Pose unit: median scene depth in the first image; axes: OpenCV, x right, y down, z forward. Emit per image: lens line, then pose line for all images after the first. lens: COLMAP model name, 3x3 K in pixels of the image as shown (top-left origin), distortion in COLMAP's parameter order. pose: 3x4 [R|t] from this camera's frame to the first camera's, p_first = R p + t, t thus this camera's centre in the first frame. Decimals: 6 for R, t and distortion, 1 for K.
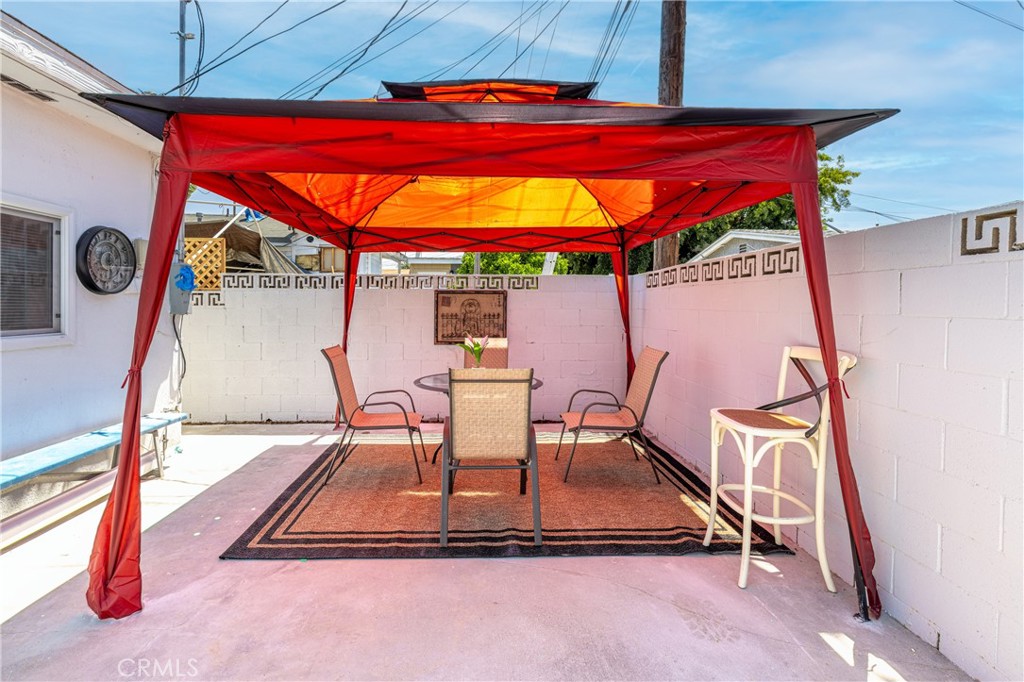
lens RADIAL K [[486.9, 0, 507.8], [0, 486.9, 318.7], [0, 0, 1]] dist [0.000478, 0.000141]
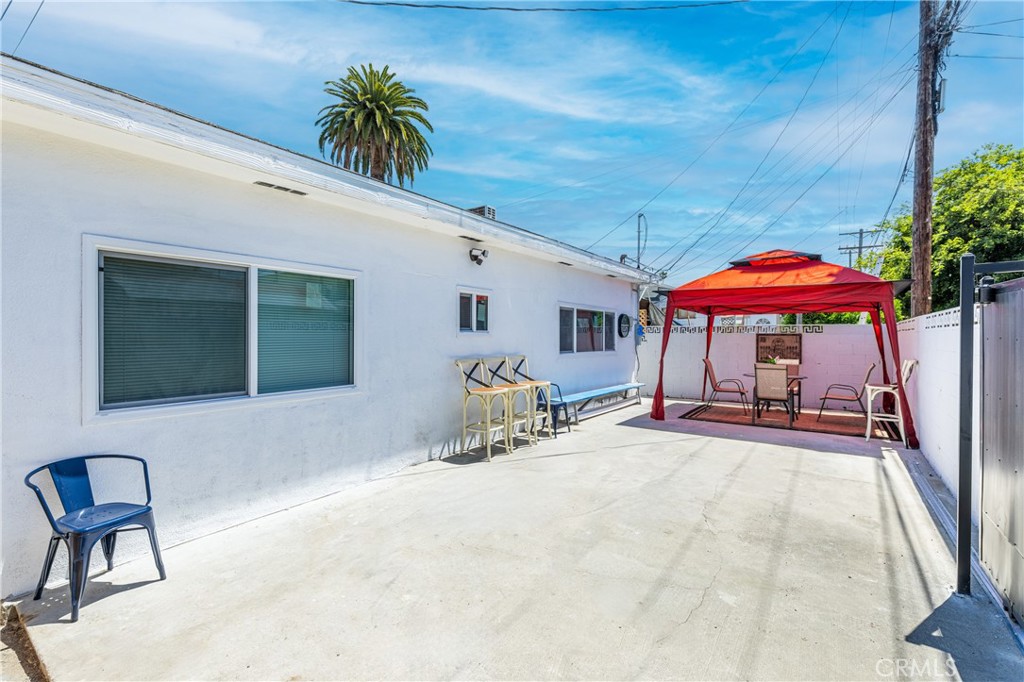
lens RADIAL K [[456.9, 0, 514.4], [0, 456.9, 326.2], [0, 0, 1]] dist [0.000252, 0.000226]
pose [[0.785298, -0.013817, -0.618964, 0.221708], [-0.019520, 0.998701, -0.047061, 0.014657], [0.618810, 0.049039, 0.784009, -1.014428]]
